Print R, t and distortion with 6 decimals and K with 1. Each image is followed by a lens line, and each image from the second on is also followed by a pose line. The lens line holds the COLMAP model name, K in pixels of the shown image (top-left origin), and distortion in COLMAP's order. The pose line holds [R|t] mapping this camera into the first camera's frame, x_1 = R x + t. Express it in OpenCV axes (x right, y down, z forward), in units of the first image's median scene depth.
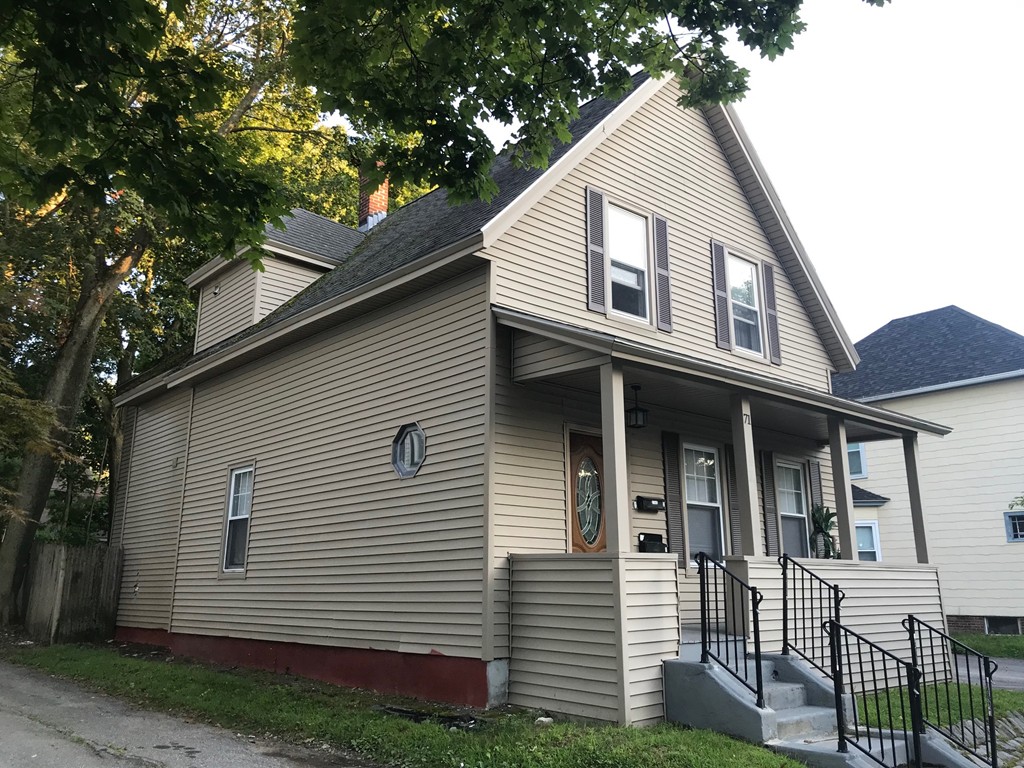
lens RADIAL K [[840.3, 0, 508.9], [0, 840.3, 382.1], [0, 0, 1]] dist [0.045930, -0.063905]
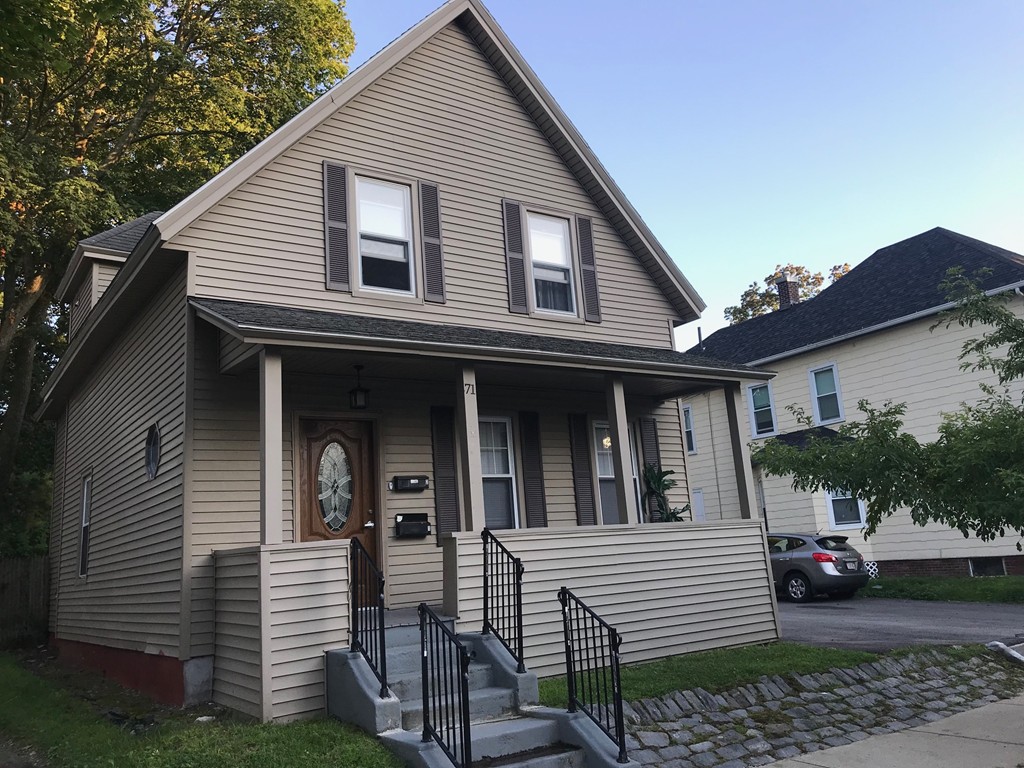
lens RADIAL K [[840.3, 0, 514.6], [0, 840.3, 381.7], [0, 0, 1]] dist [0.045930, -0.063905]
pose [[0.990105, -0.092903, -0.105169, 0.385054], [0.096685, 0.994818, 0.031444, 0.009196], [0.101702, -0.041301, 0.993957, 0.052533]]
